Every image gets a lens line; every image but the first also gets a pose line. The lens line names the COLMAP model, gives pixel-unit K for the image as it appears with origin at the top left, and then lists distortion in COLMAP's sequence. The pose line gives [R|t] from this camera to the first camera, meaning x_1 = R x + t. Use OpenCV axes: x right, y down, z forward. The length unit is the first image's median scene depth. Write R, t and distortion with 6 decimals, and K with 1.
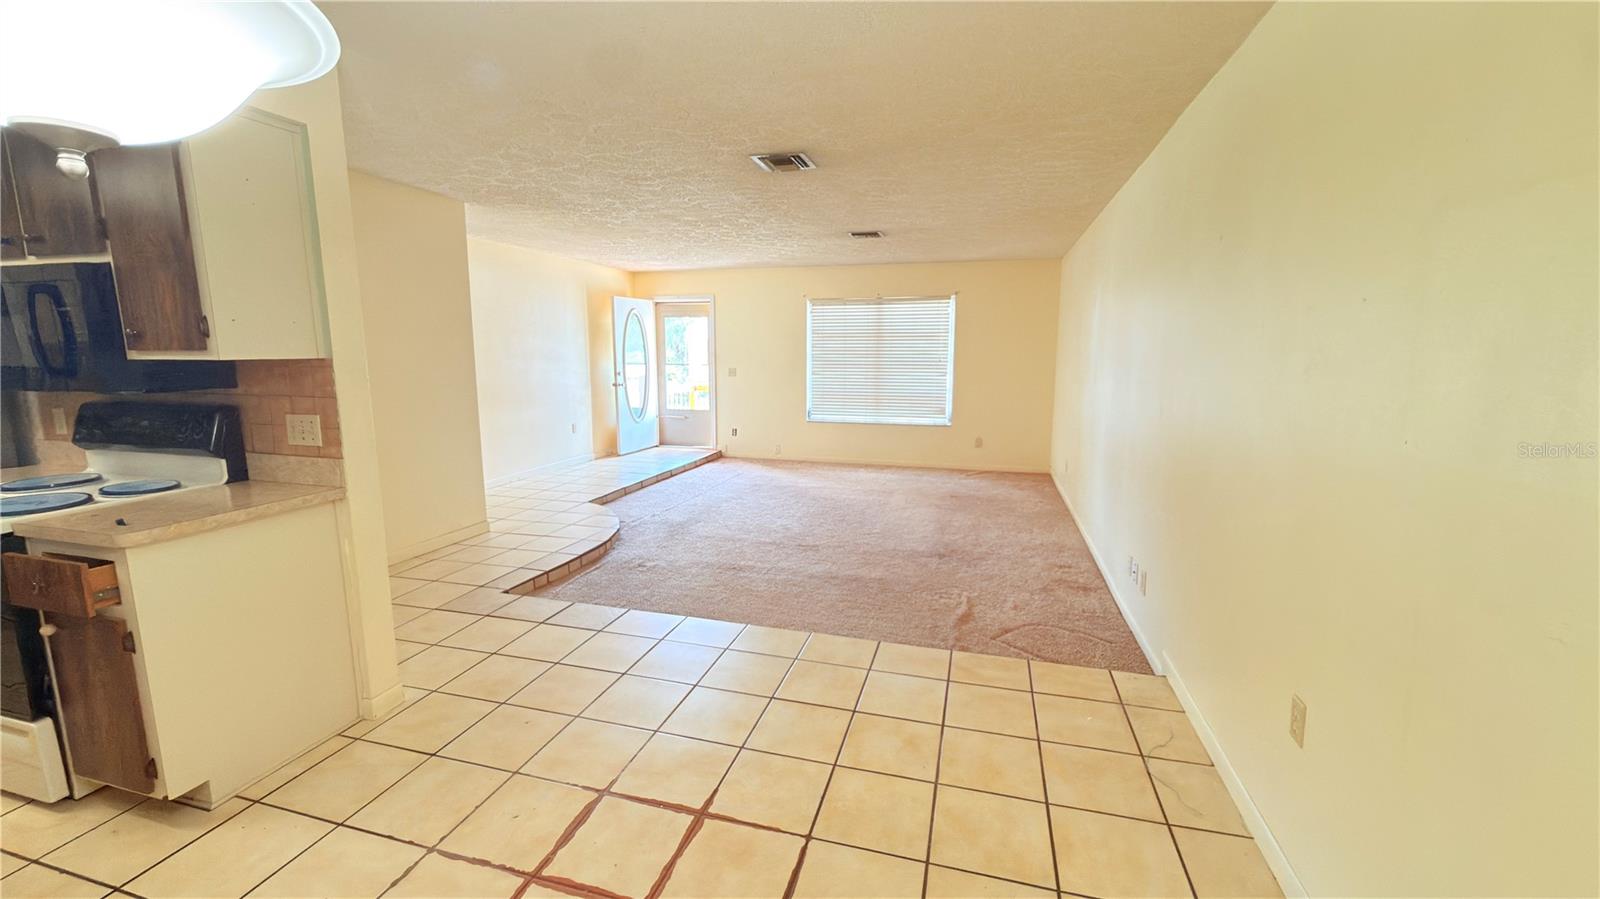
lens RADIAL K [[642.3, 0, 803.1], [0, 642.3, 450.2], [0, 0, 1]] dist [-0.001388, -0.000110]
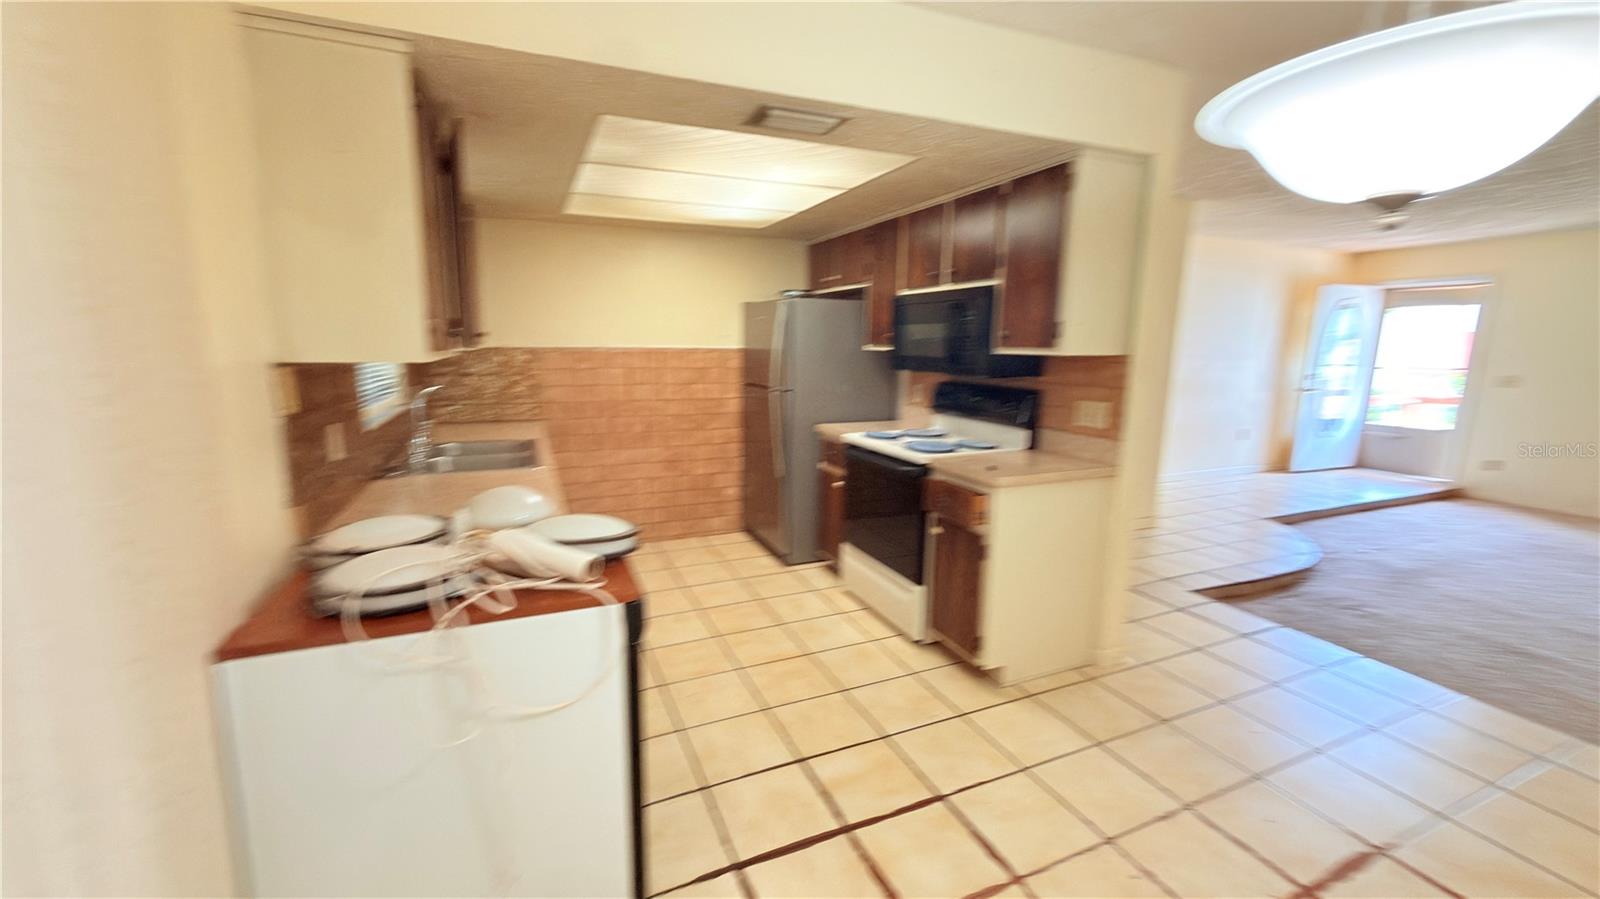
lens RADIAL K [[642.3, 0, 803.1], [0, 642.3, 450.2], [0, 0, 1]] dist [-0.001388, -0.000110]
pose [[0.631753, 0.132995, -0.763676, -0.186769], [-0.128223, 0.989530, 0.066255, 0.025139], [0.764491, 0.056064, 0.642192, -0.183940]]
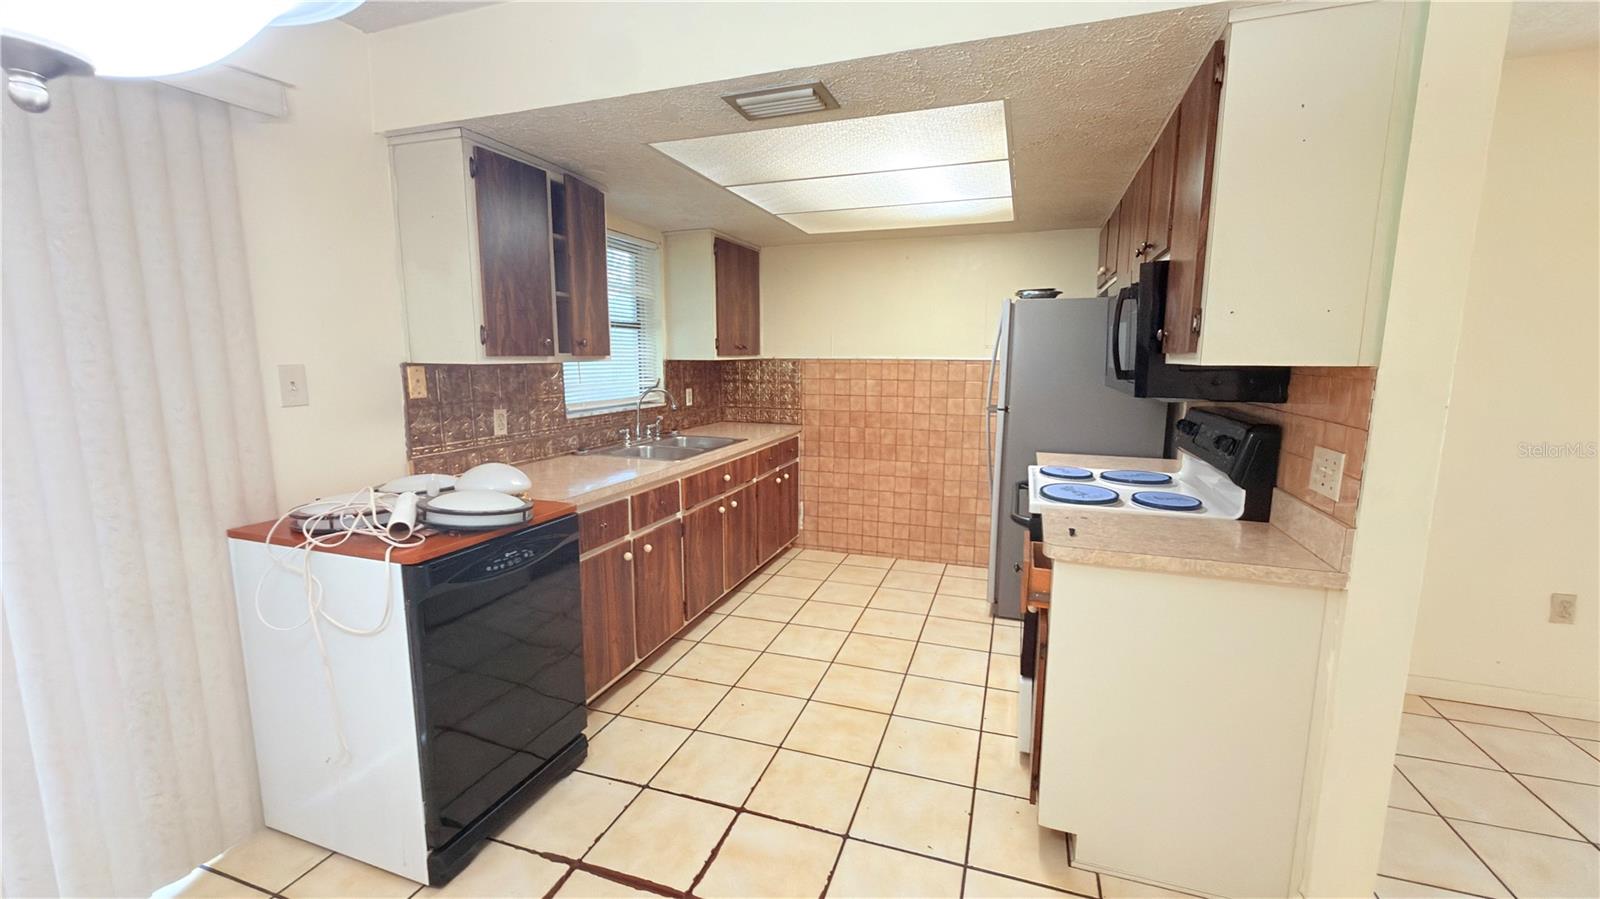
lens RADIAL K [[642.3, 0, 803.1], [0, 642.3, 450.2], [0, 0, 1]] dist [-0.001388, -0.000110]
pose [[-0.058457, 0.144562, -0.987768, -0.083033], [-0.159472, 0.975401, 0.152190, -0.067646], [0.985470, 0.166418, -0.033965, 0.470965]]
